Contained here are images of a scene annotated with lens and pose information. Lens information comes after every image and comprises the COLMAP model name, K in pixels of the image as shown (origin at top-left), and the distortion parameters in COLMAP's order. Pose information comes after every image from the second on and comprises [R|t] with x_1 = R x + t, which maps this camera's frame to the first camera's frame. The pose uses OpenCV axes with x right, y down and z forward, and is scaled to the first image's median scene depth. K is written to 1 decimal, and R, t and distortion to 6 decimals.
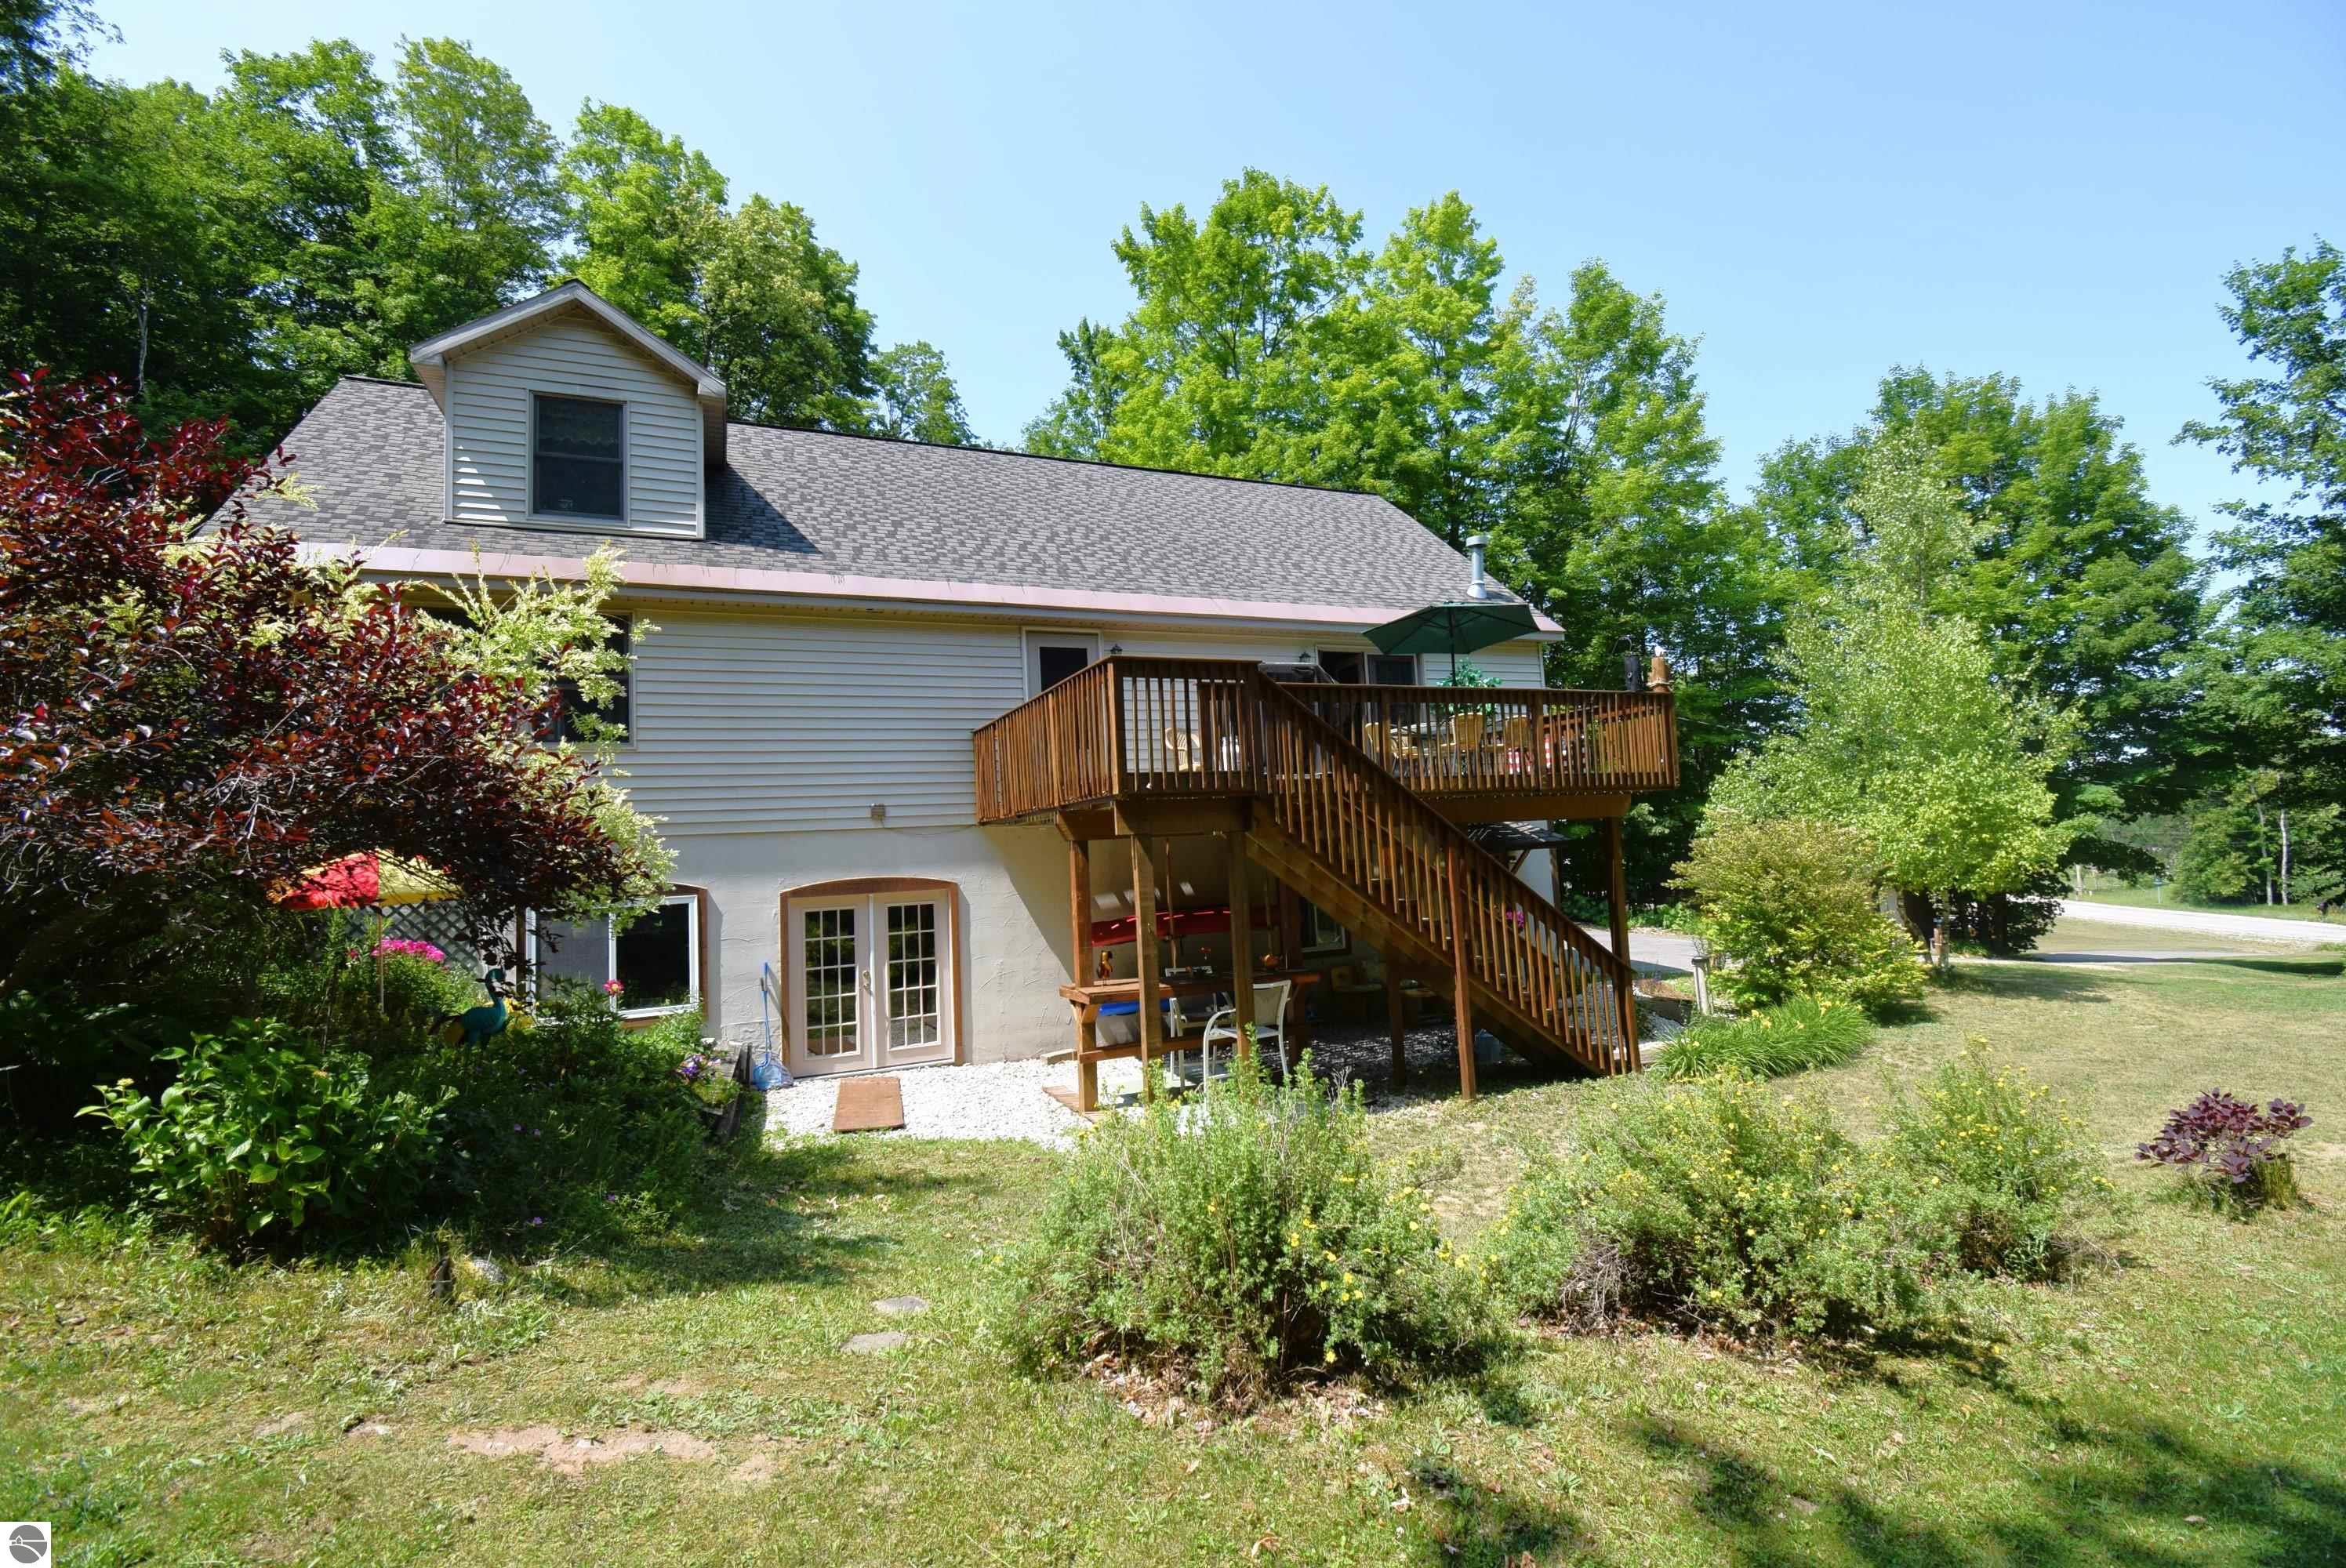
lens RADIAL K [[1036.9, 0, 1179.1], [0, 1036.9, 776.1], [0, 0, 1]] dist [0.003452, -0.017573]
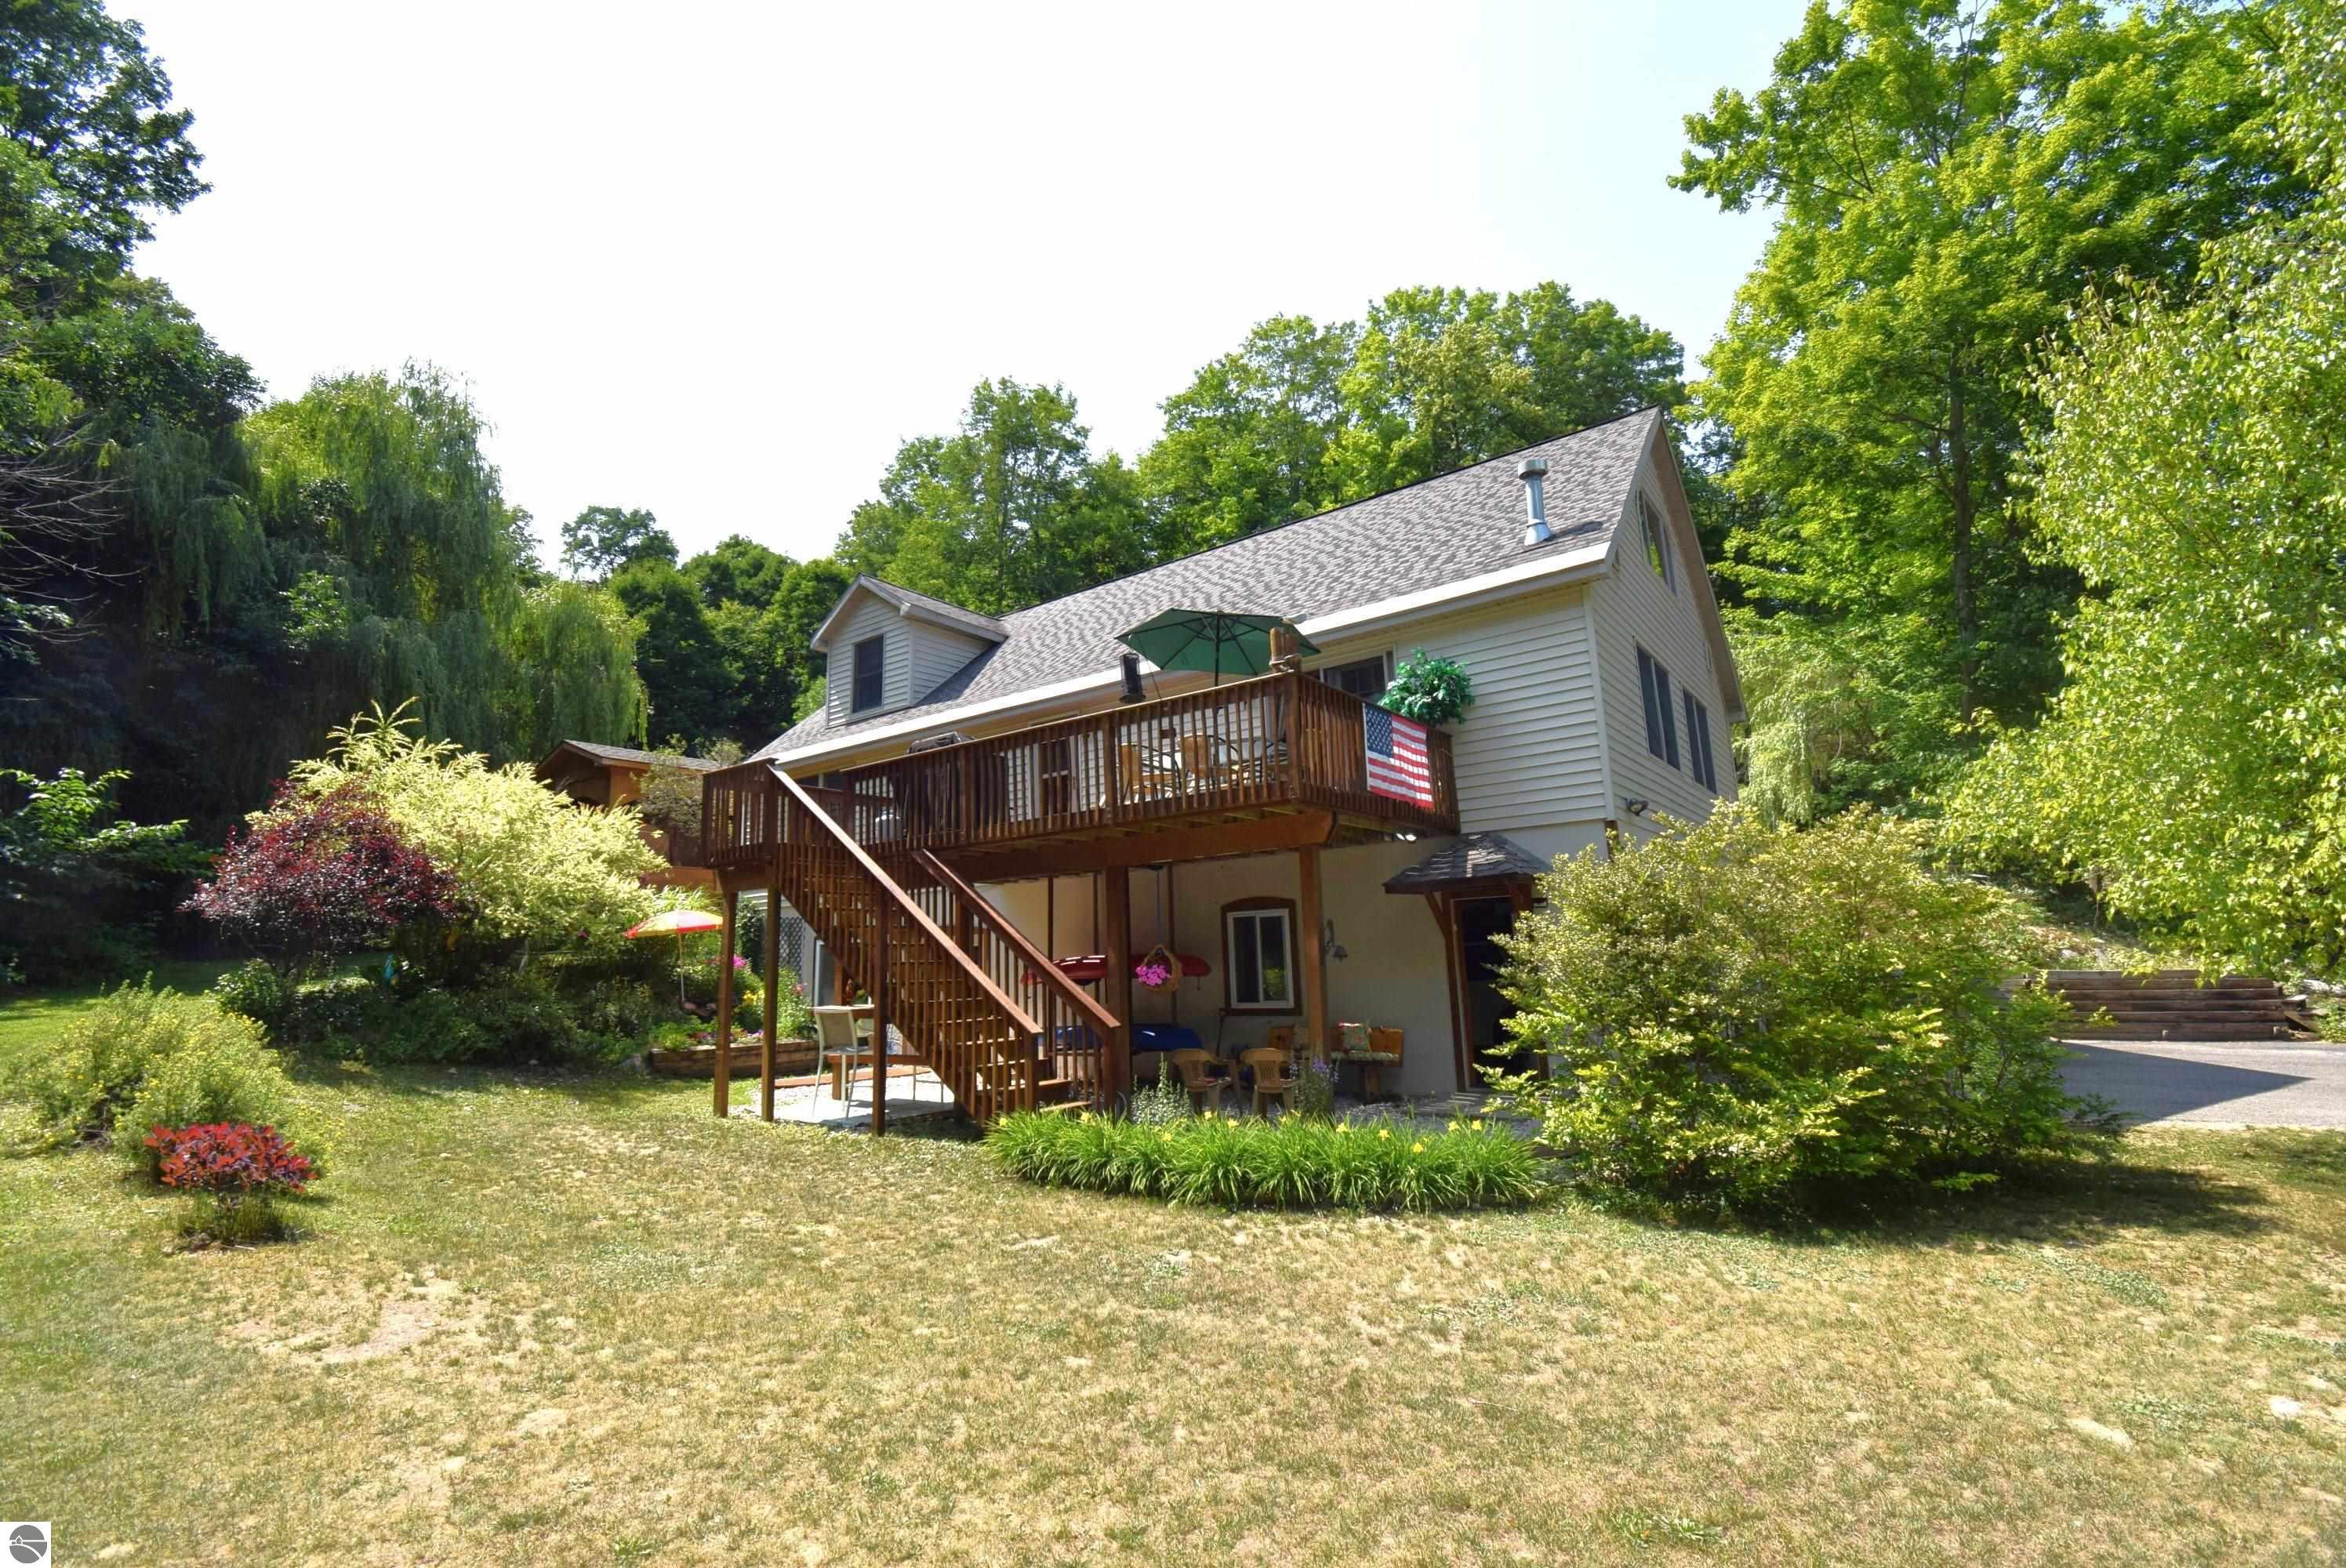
lens RADIAL K [[1036.9, 0, 1179.1], [0, 1036.9, 776.1], [0, 0, 1]] dist [0.003452, -0.017573]
pose [[0.509430, -0.136571, -0.849606, 0.387231], [0.086708, 0.990447, -0.107220, 0.027026], [0.856133, -0.019047, 0.516405, 0.208548]]
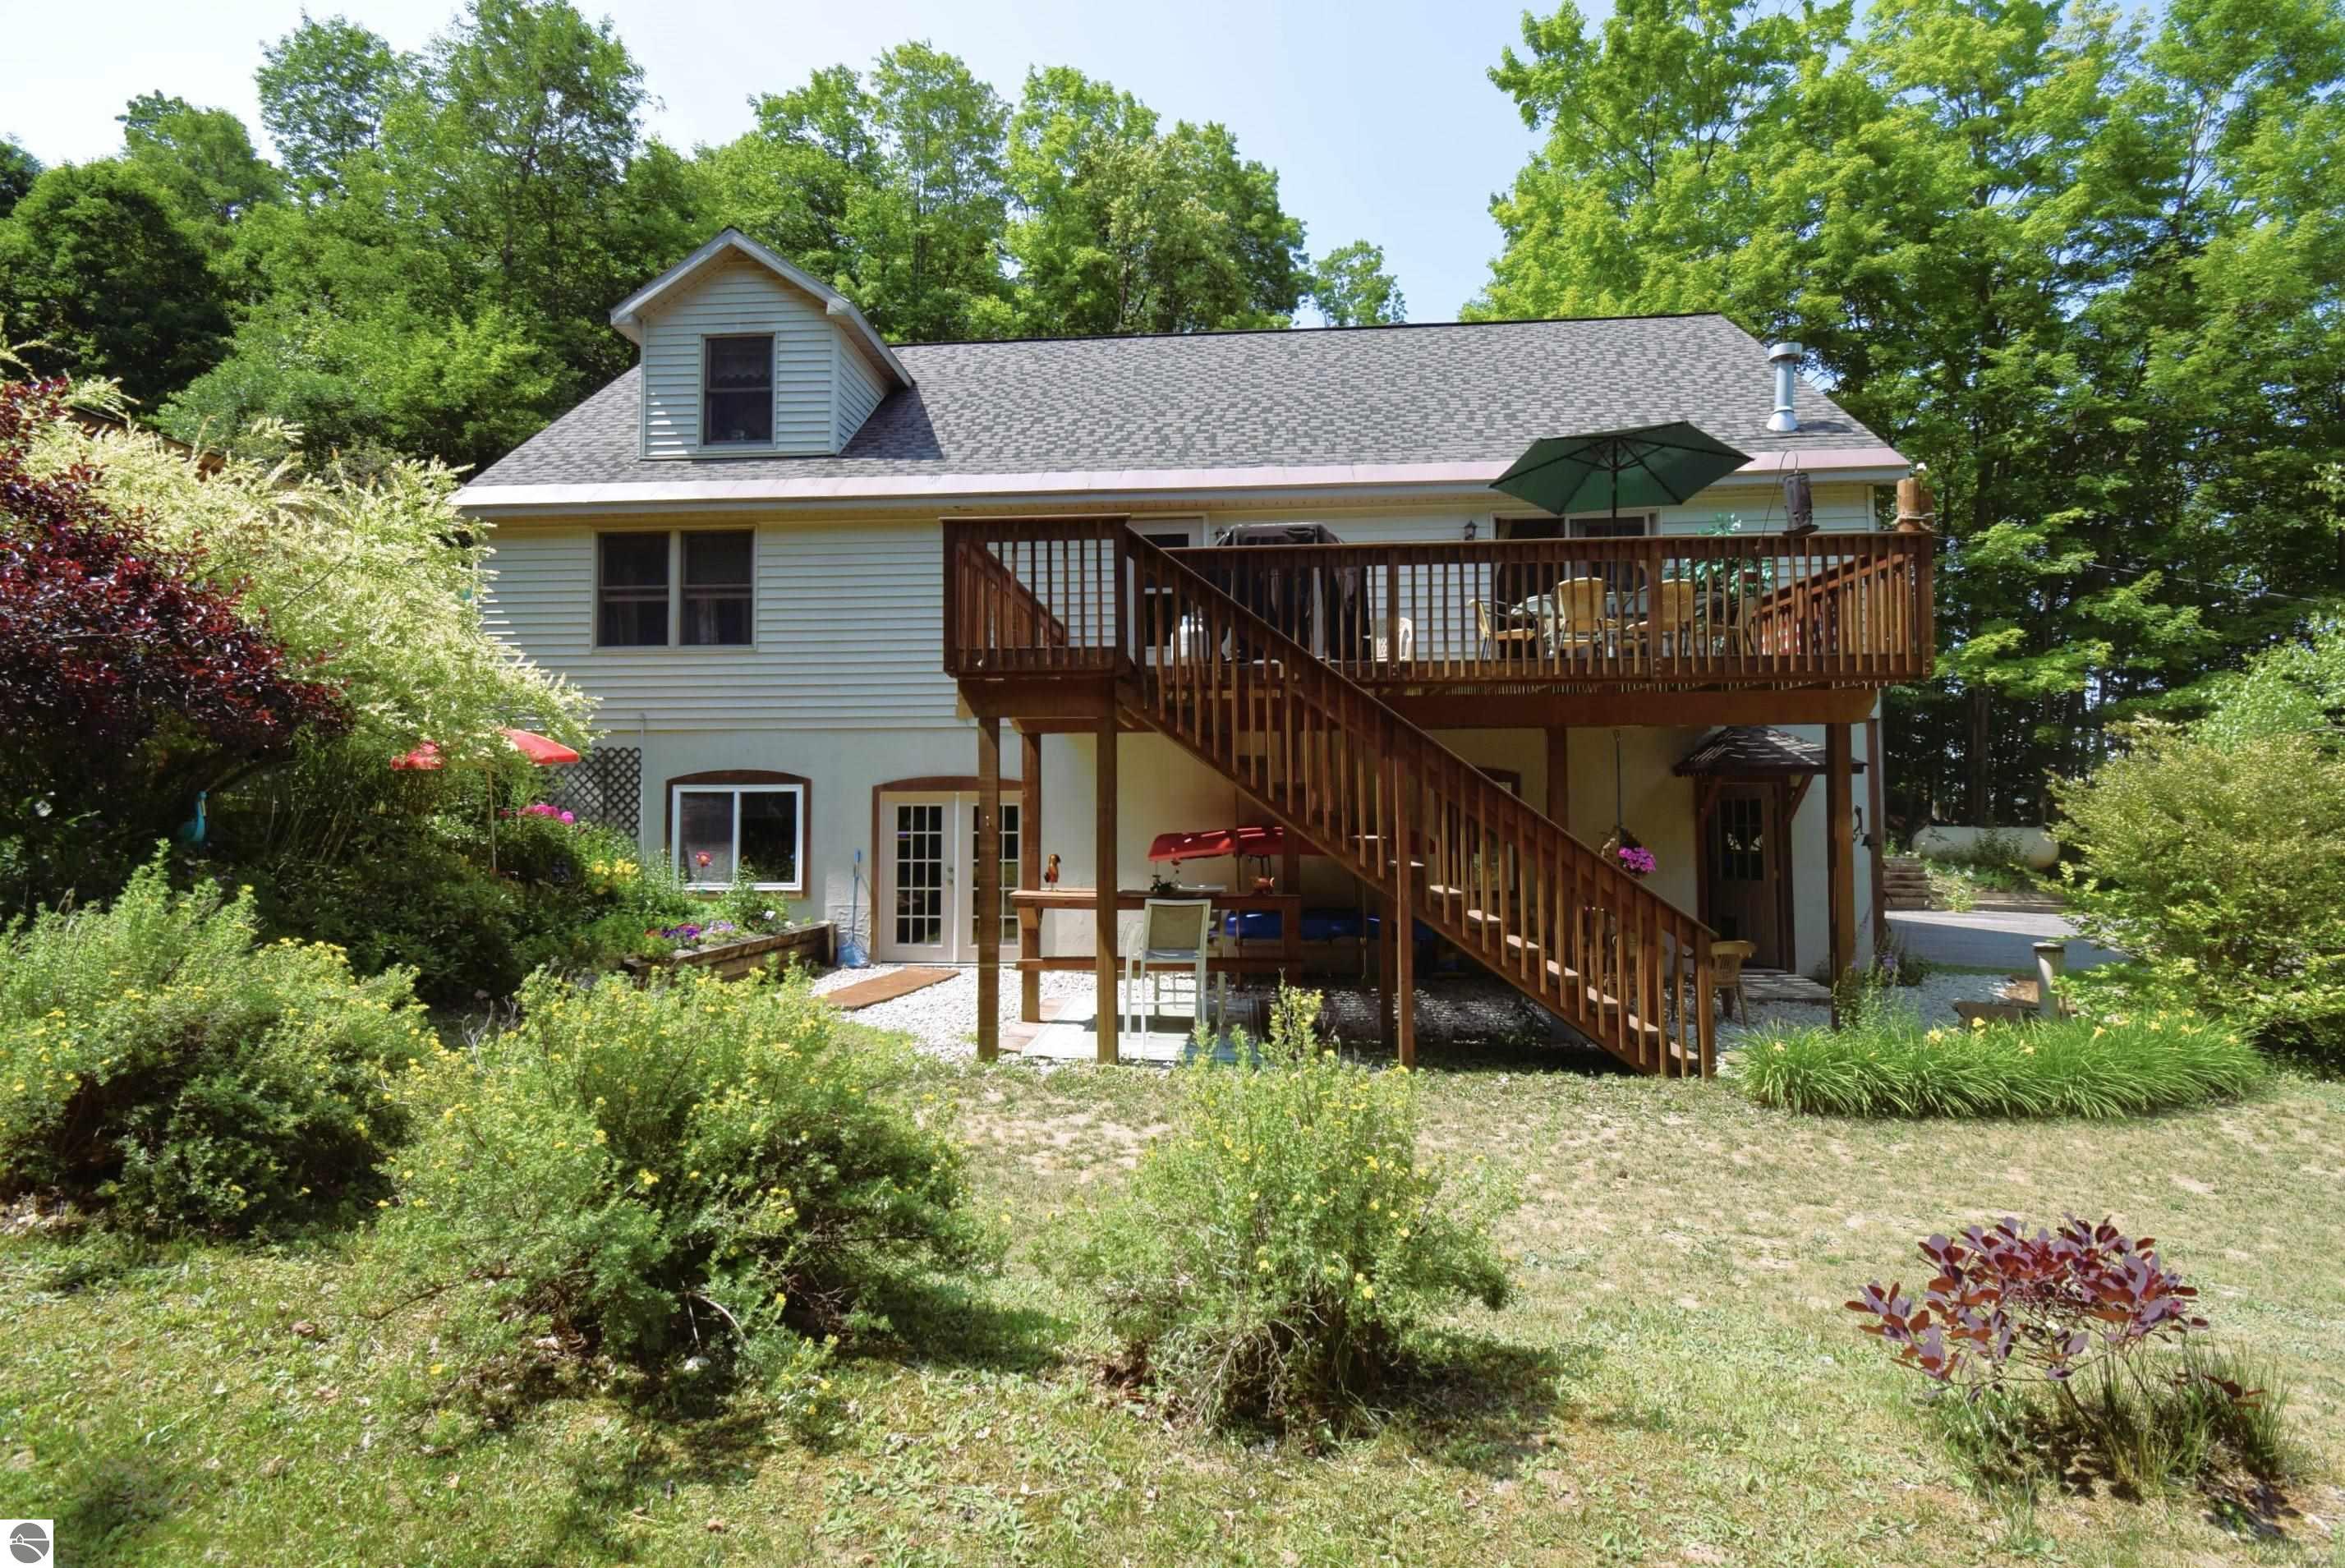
lens RADIAL K [[1070.2, 0, 1180.5], [0, 1070.2, 776.4], [0, 0, 1]] dist [0.001409, -0.000197]
pose [[0.883066, 0.030483, -0.468258, 0.143474], [-0.001218, 0.998033, 0.062672, 0.012264], [0.469248, -0.054773, 0.881366, 0.068675]]
